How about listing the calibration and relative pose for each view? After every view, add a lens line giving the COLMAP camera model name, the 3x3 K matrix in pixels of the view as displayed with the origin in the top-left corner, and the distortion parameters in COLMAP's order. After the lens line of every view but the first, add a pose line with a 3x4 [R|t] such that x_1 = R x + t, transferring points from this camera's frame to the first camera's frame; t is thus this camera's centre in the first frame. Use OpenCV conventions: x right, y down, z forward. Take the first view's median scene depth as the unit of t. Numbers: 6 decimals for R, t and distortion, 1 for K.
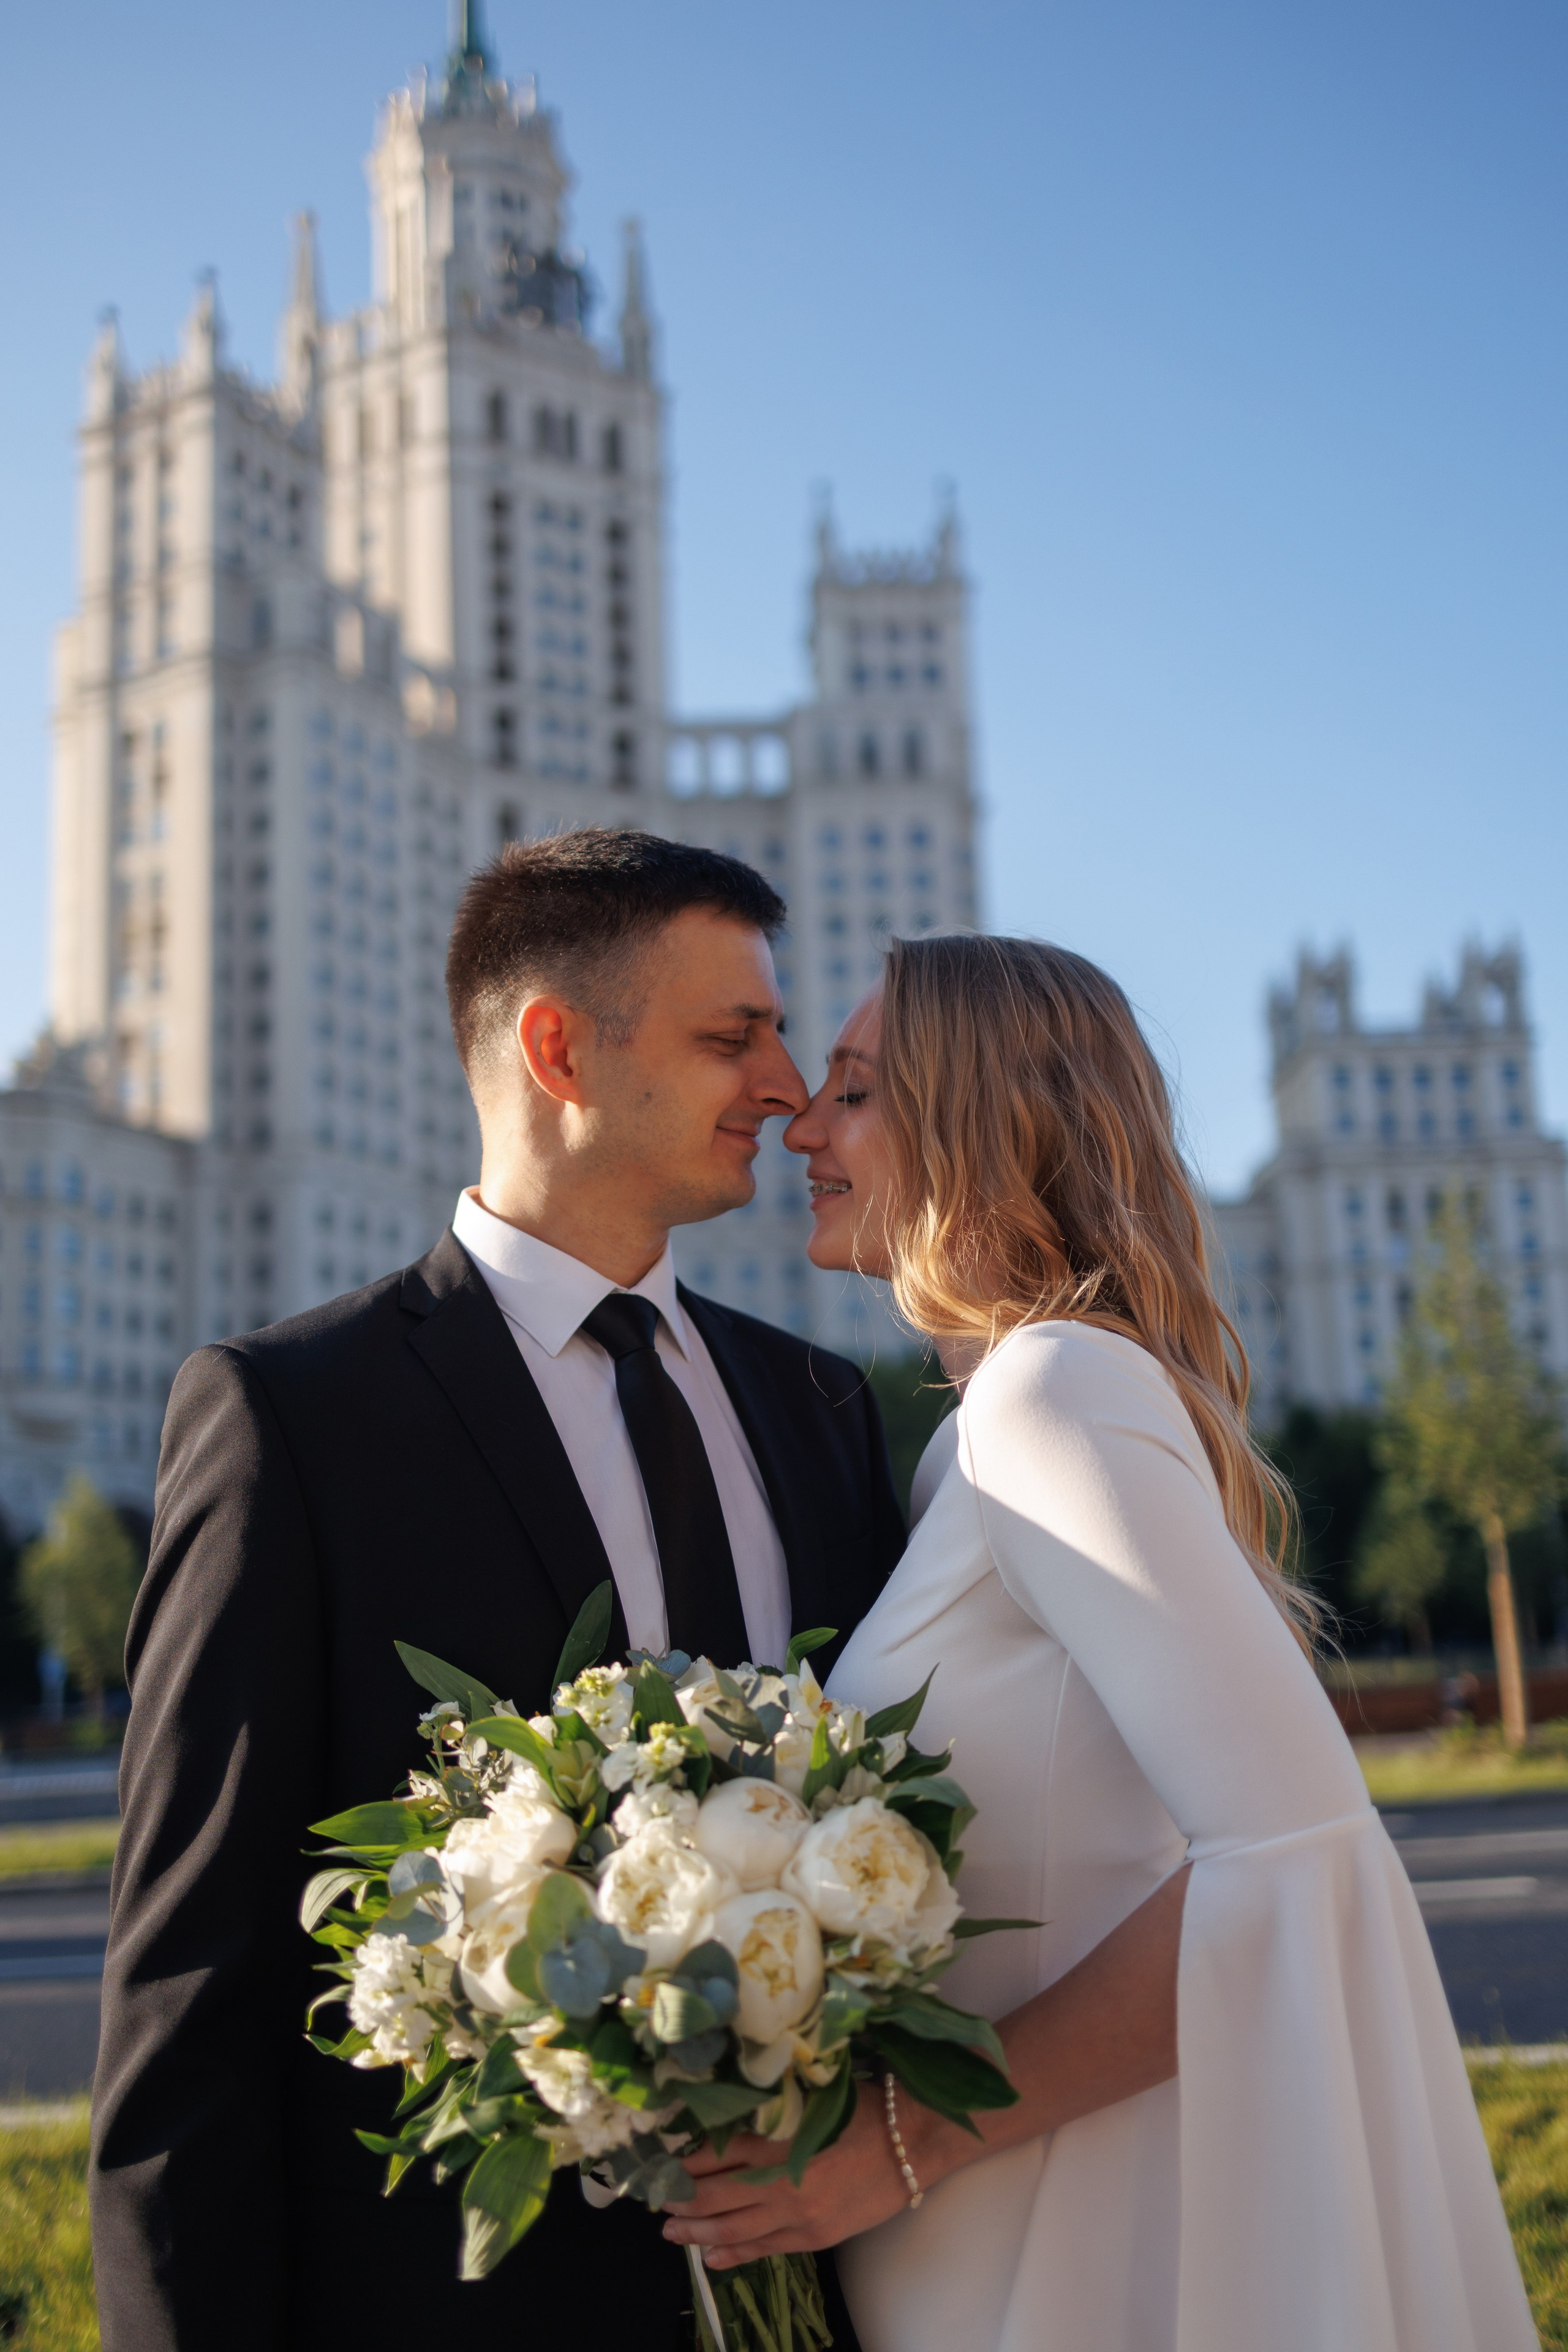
lens RADIAL K [[2376.7, 0, 828.5], [0, 2376.7, 1177.3], [0, 0, 1]] dist [-0.011706, 0.003276]
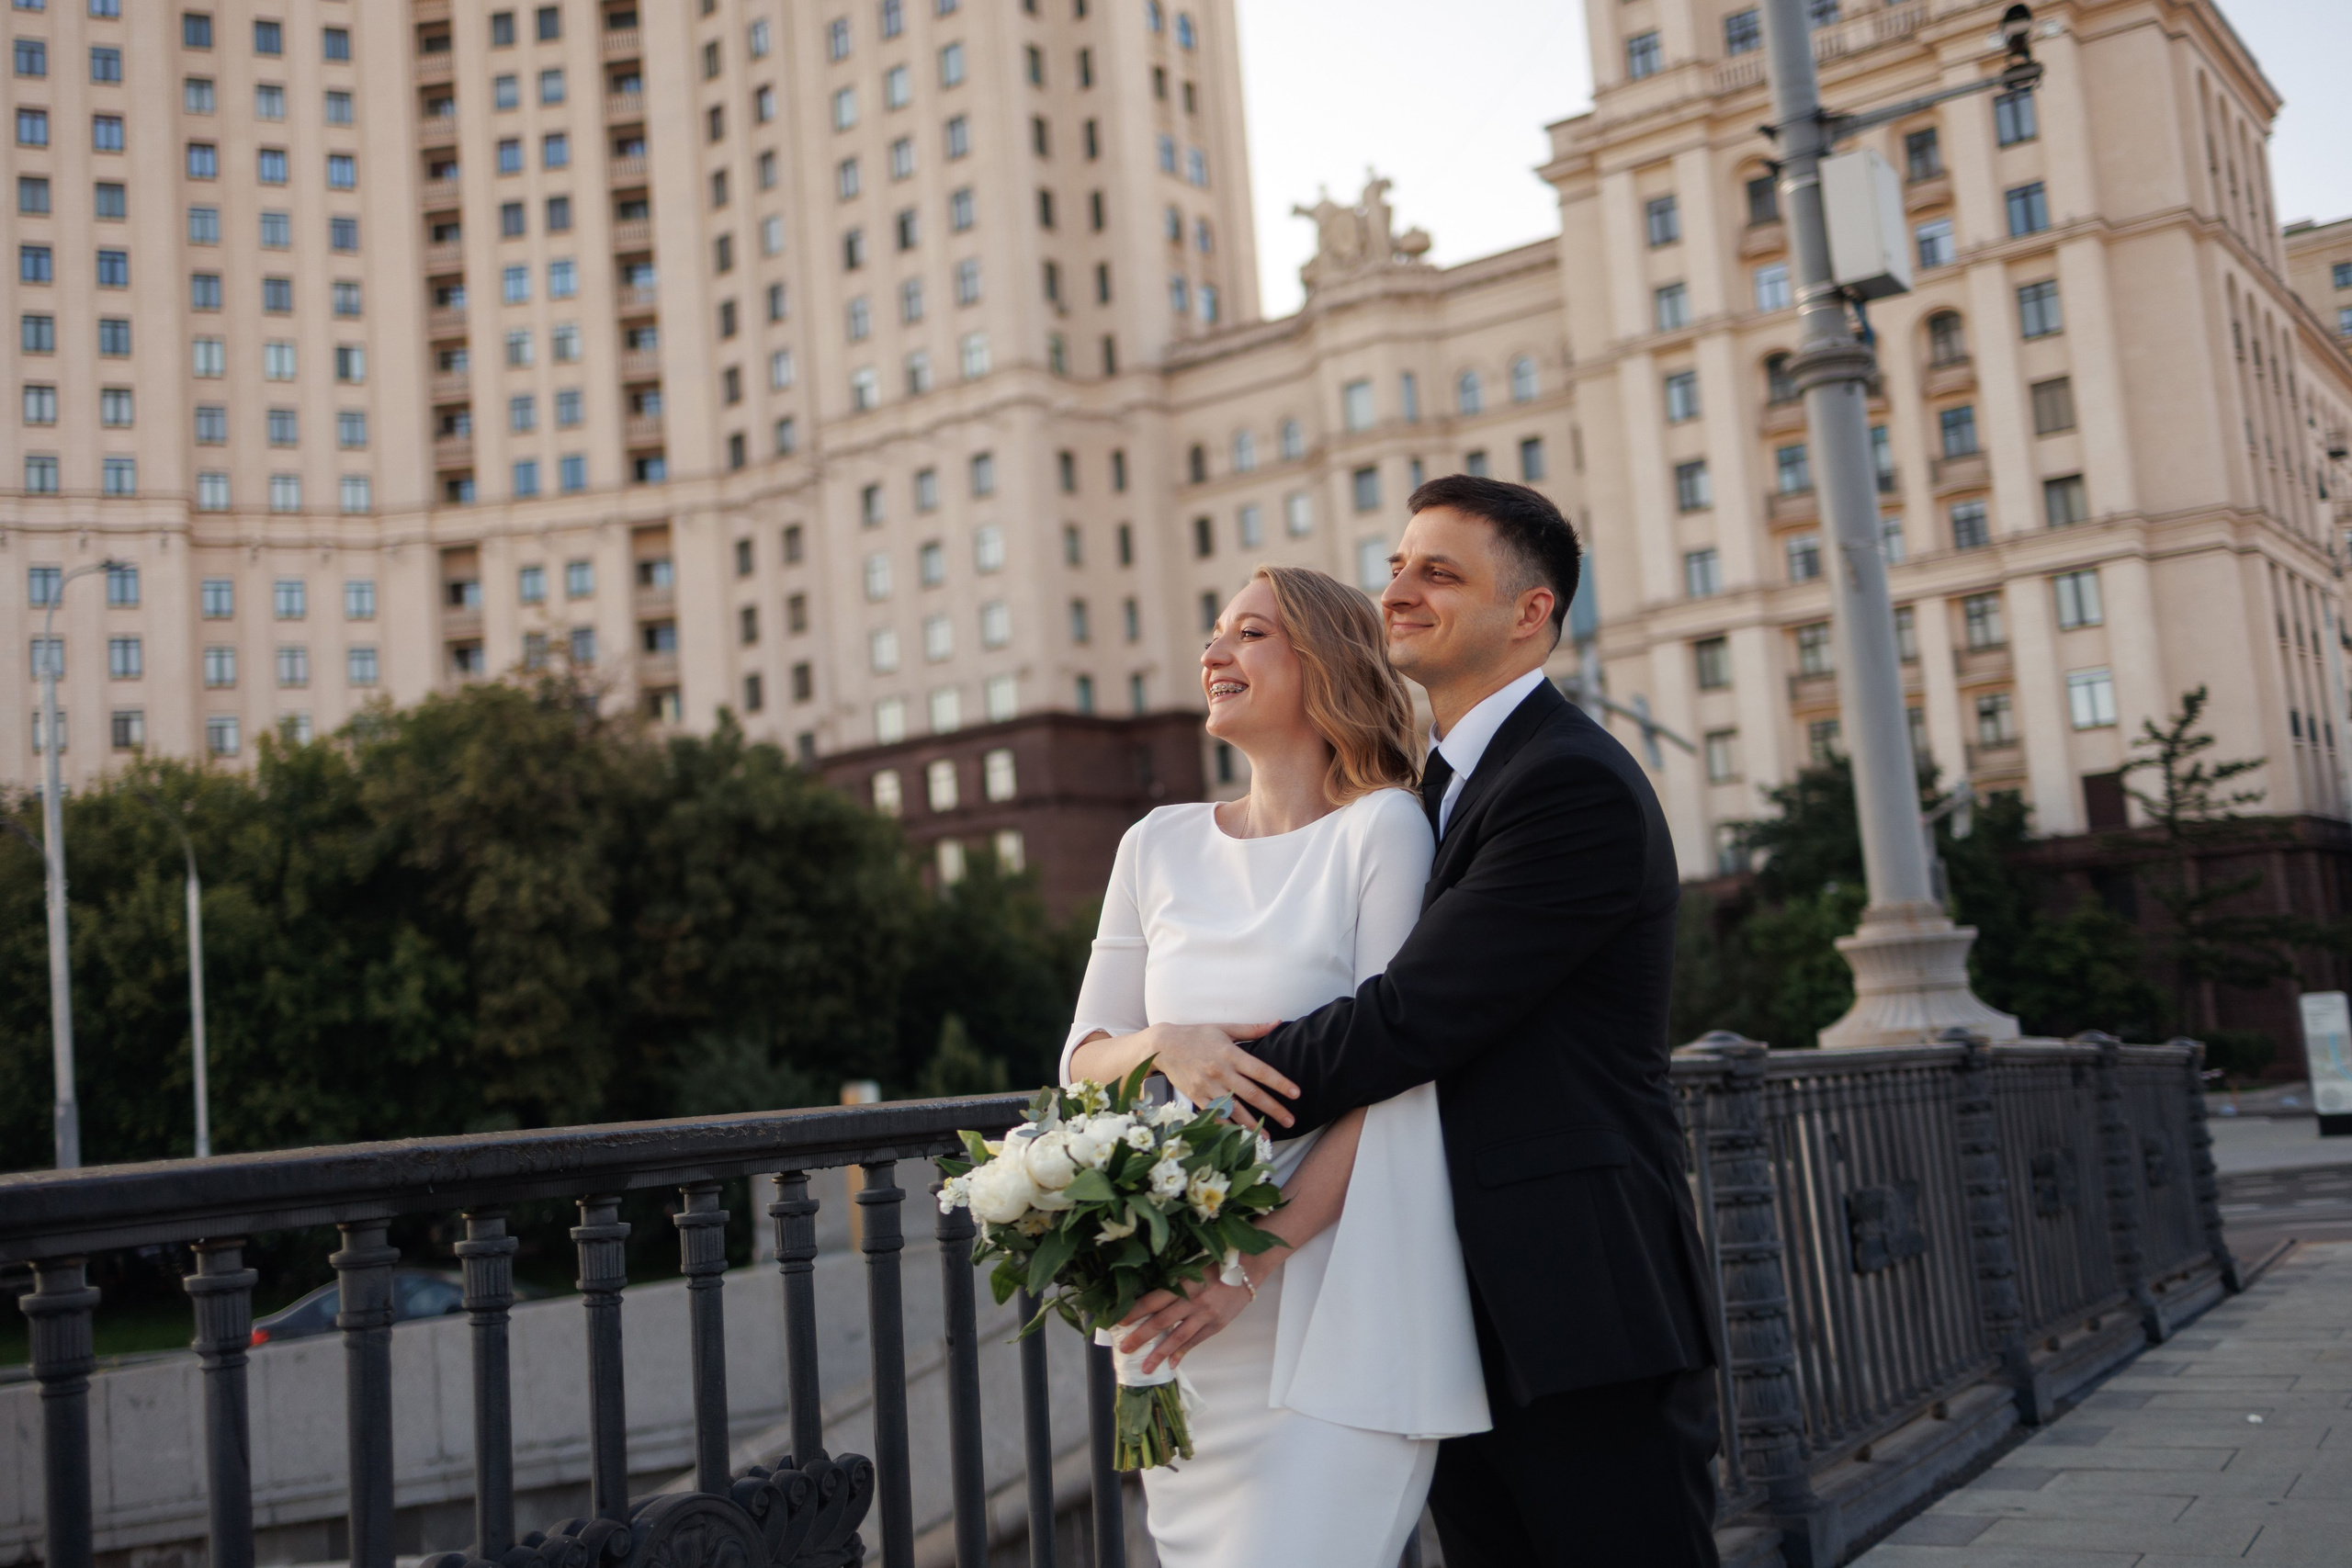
lens RADIAL K [[2316.5, 0, 1170.5], [0, 2316.5, 772.1], [0, 0, 1]] dist [-0.008178, 0.025757]
pose [[0.779978, -0.091354, -0.619103, 0.428716], [0.177065, 0.981079, 0.078309, 0.069265], [0.600235, -0.170700, 0.781396, 0.534176]]
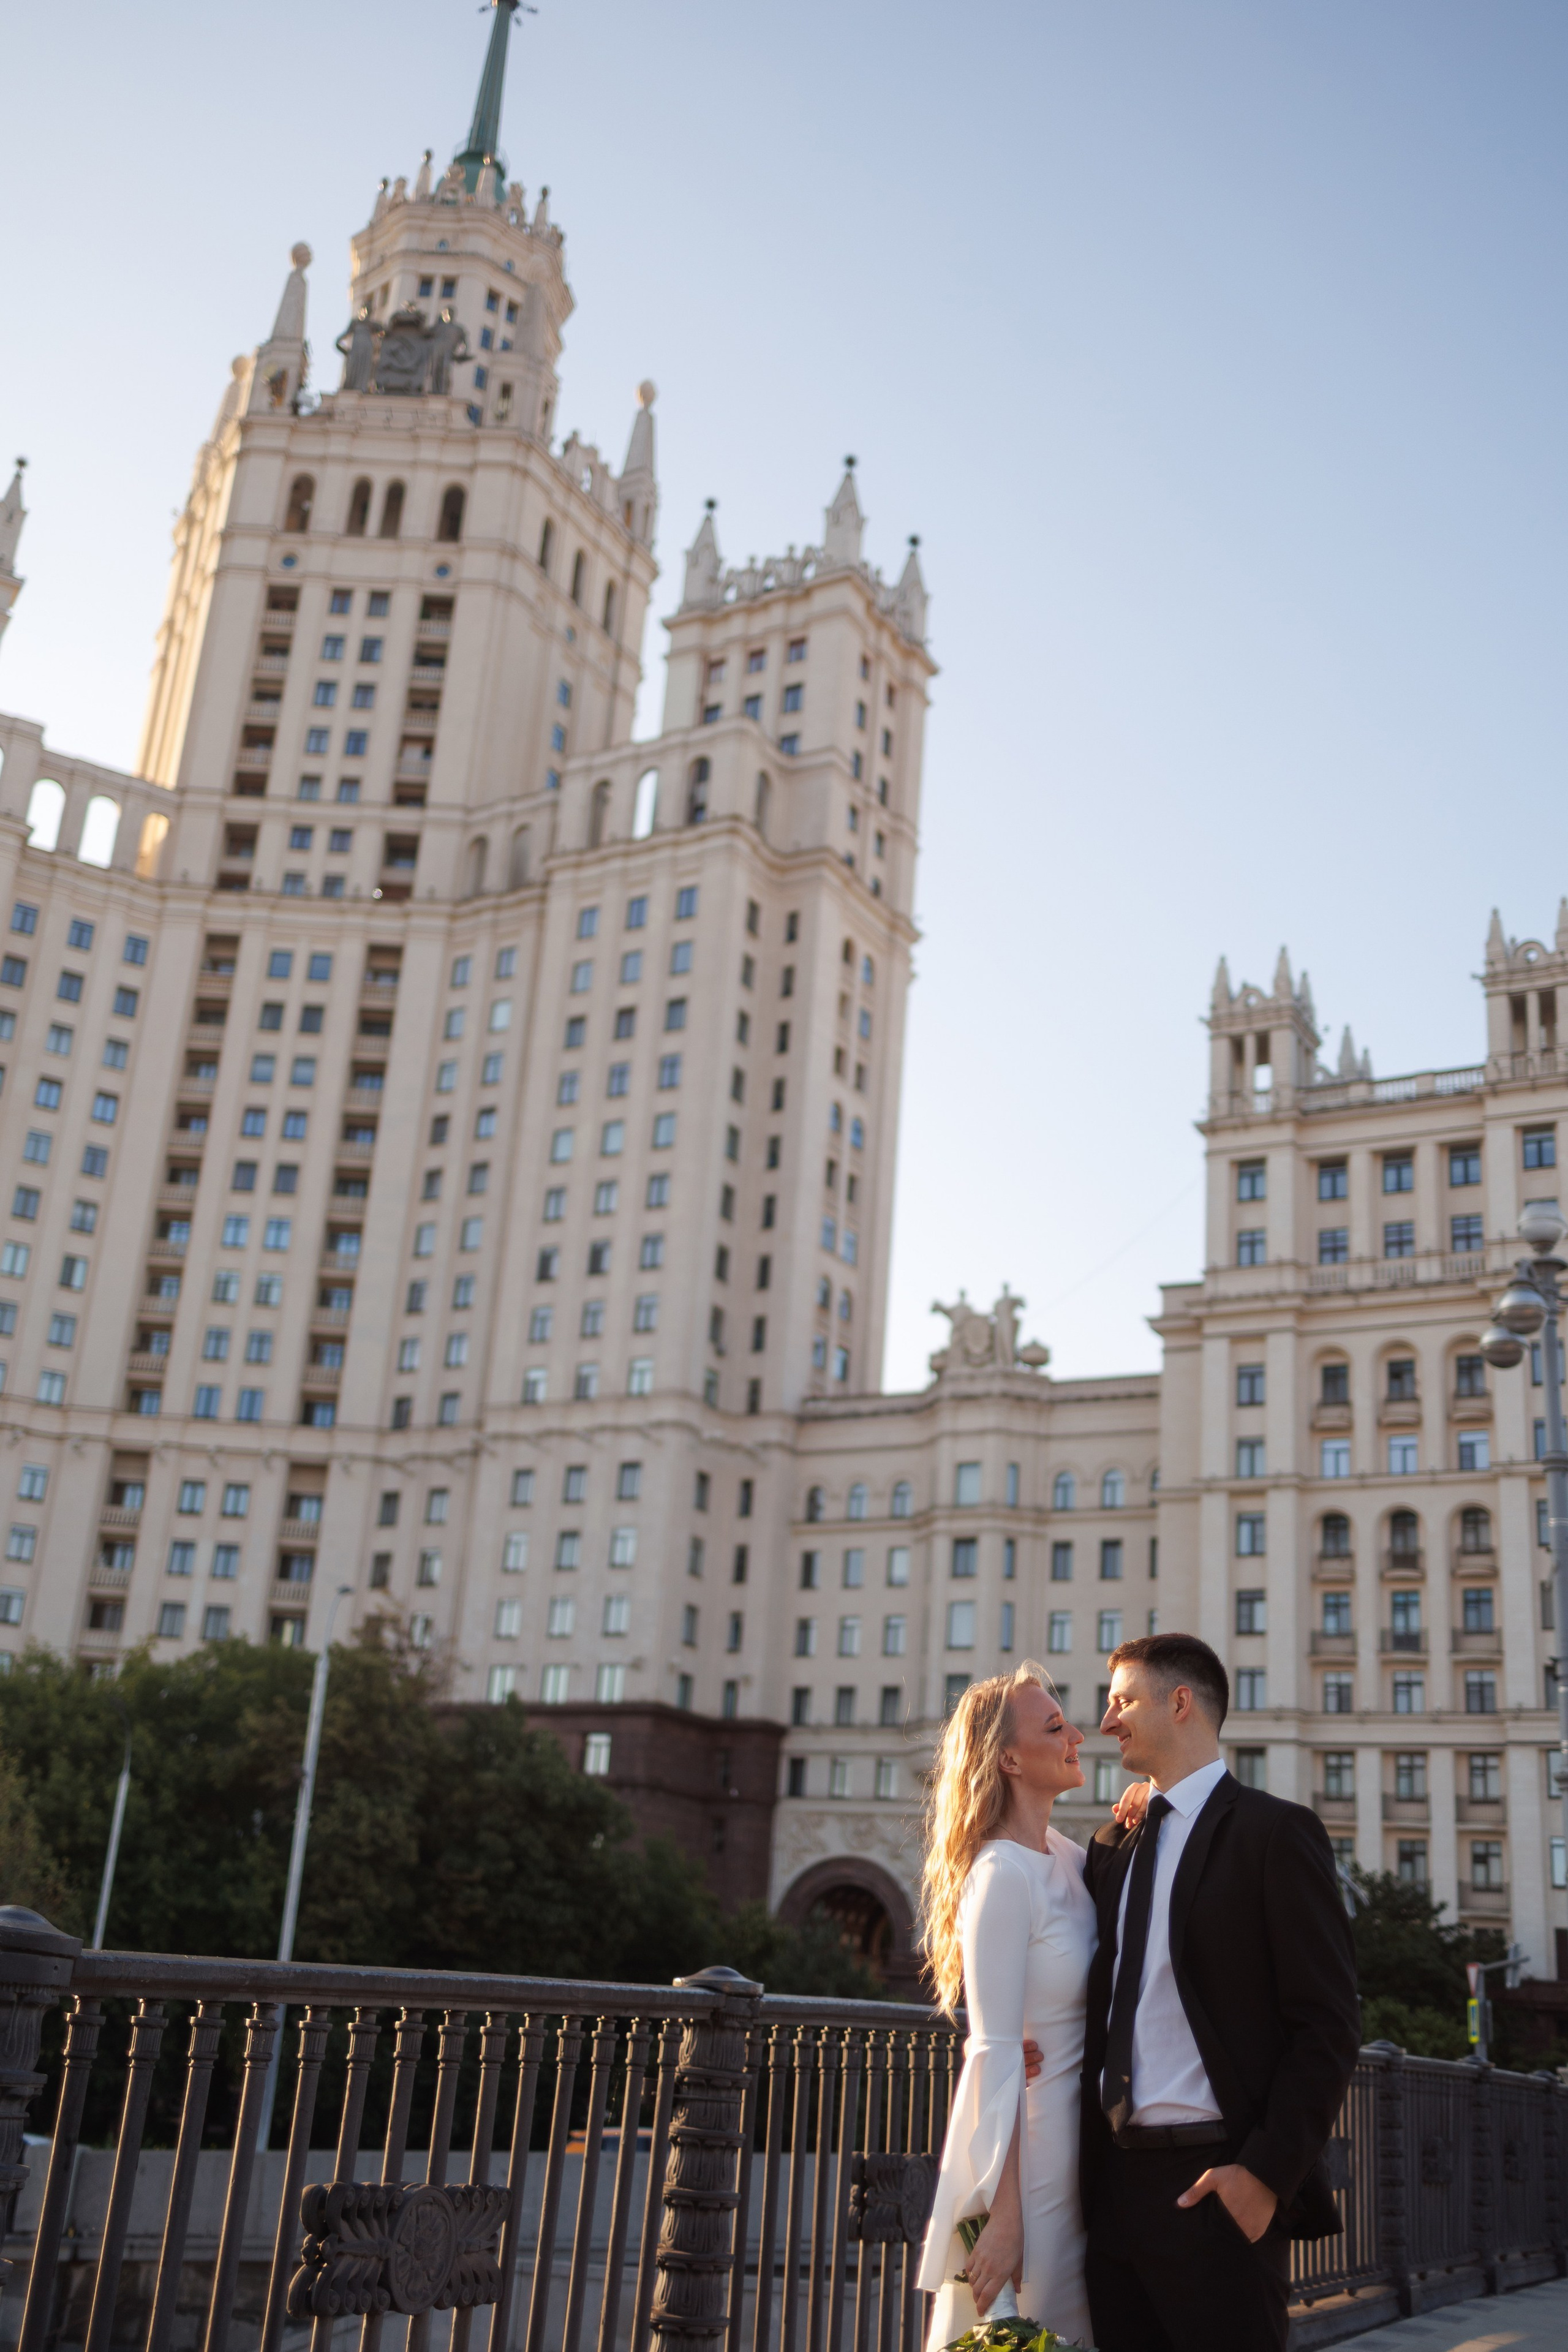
lens RADIAL K [[2306.2, 0, 779.9], [0, 2306.2, 1180.1], [0, 0, 1]] dist [0.011954, 0.000258]
pose [[0.829809, -0.087569, -0.551134, 0.444796], [0.001187, 0.987886, -0.155177, 0.050950], [0.558046, 0.128113, 0.819861, 0.447674]]
